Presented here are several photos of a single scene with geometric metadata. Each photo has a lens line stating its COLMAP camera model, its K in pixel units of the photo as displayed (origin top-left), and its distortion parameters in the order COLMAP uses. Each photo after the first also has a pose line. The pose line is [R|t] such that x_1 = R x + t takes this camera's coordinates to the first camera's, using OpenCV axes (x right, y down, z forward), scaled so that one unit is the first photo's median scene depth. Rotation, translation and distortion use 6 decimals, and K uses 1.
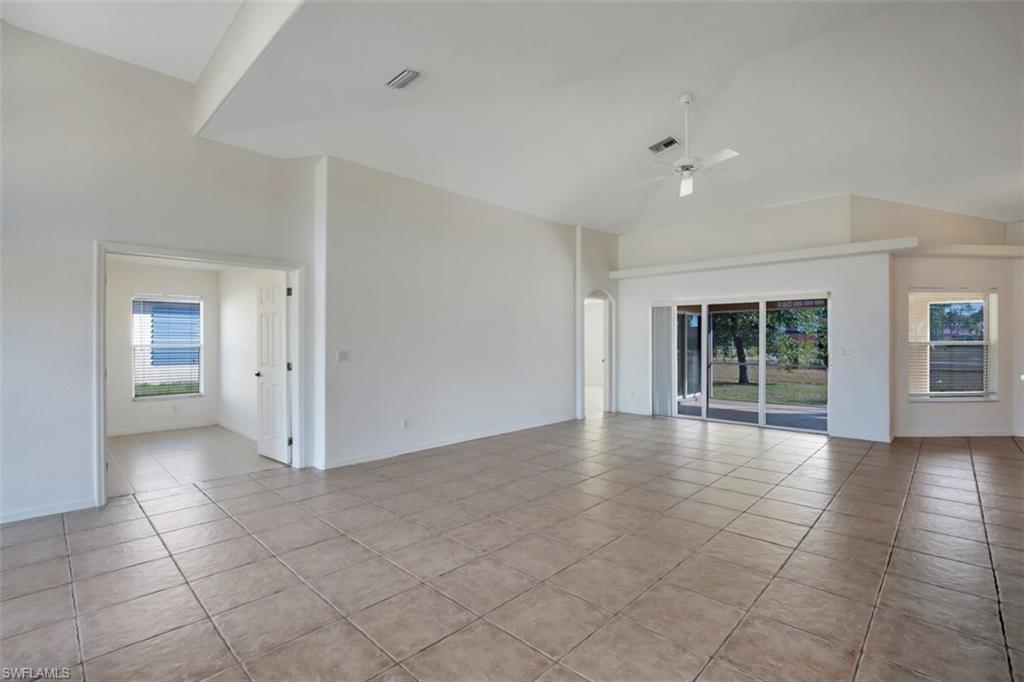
lens RADIAL K [[468.2, 0, 512.8], [0, 468.2, 343.0], [0, 0, 1]] dist [-0.038584, 0.009578]
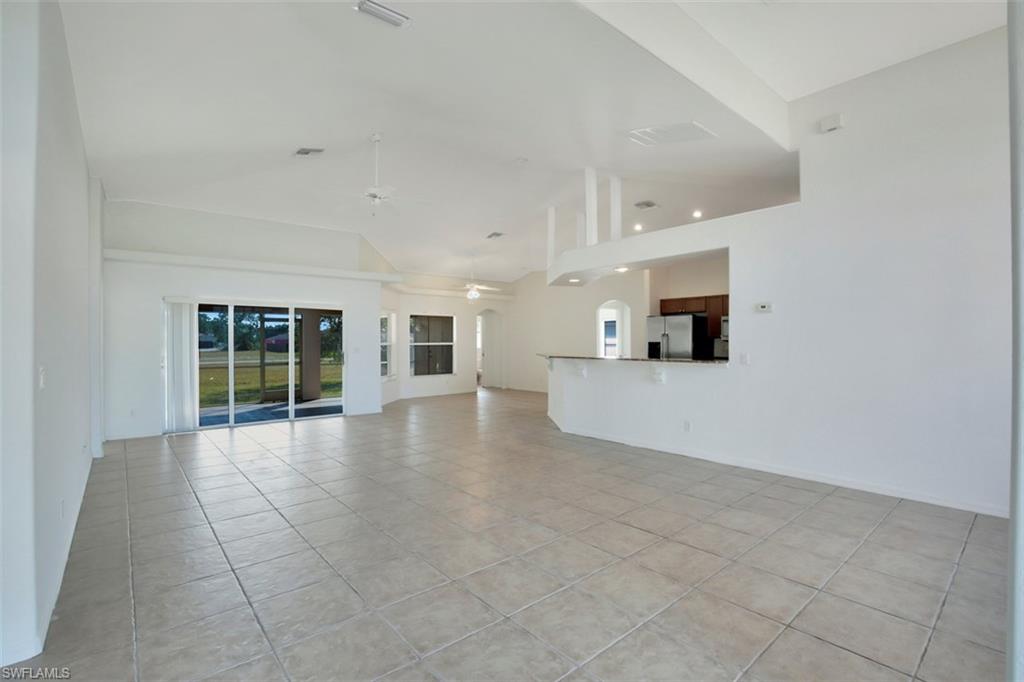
lens RADIAL K [[468.2, 0, 512.8], [0, 468.2, 343.0], [0, 0, 1]] dist [-0.038584, 0.009578]
pose [[0.097936, 0.000401, 0.995193, -0.518919], [0.007280, 0.999973, -0.001119, 0.000383], [-0.995166, 0.007354, 0.097931, 0.366001]]
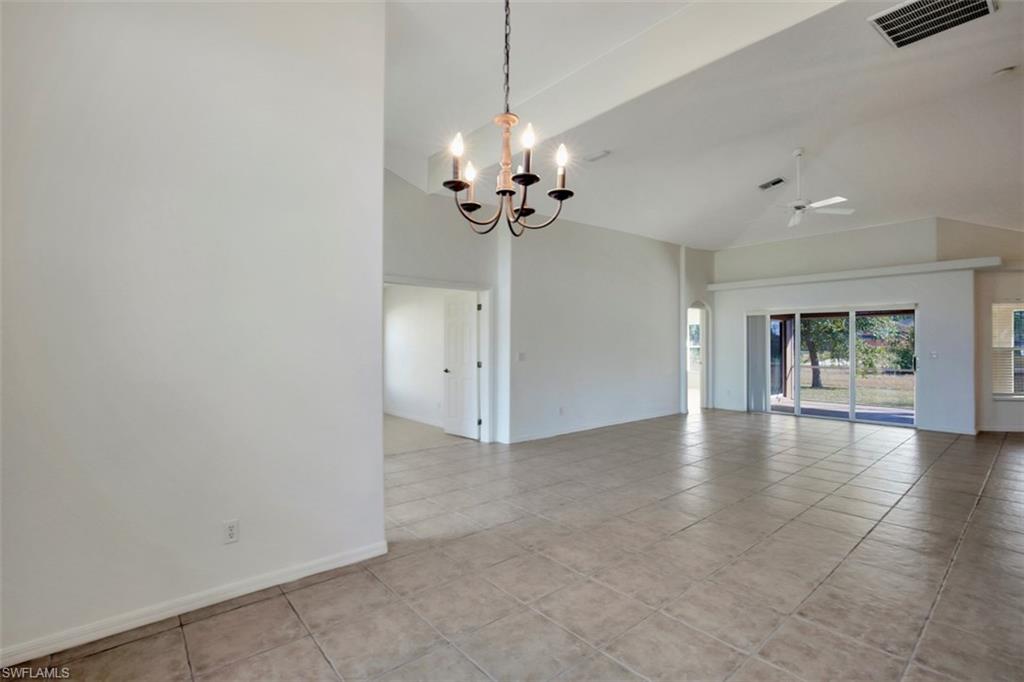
lens RADIAL K [[468.2, 0, 512.8], [0, 468.2, 343.0], [0, 0, 1]] dist [-0.038584, 0.009578]
pose [[0.994929, 0.002523, -0.100550, -0.178949], [-0.003352, 0.999962, -0.008084, 0.000234], [0.100526, 0.008380, 0.994899, -0.208719]]
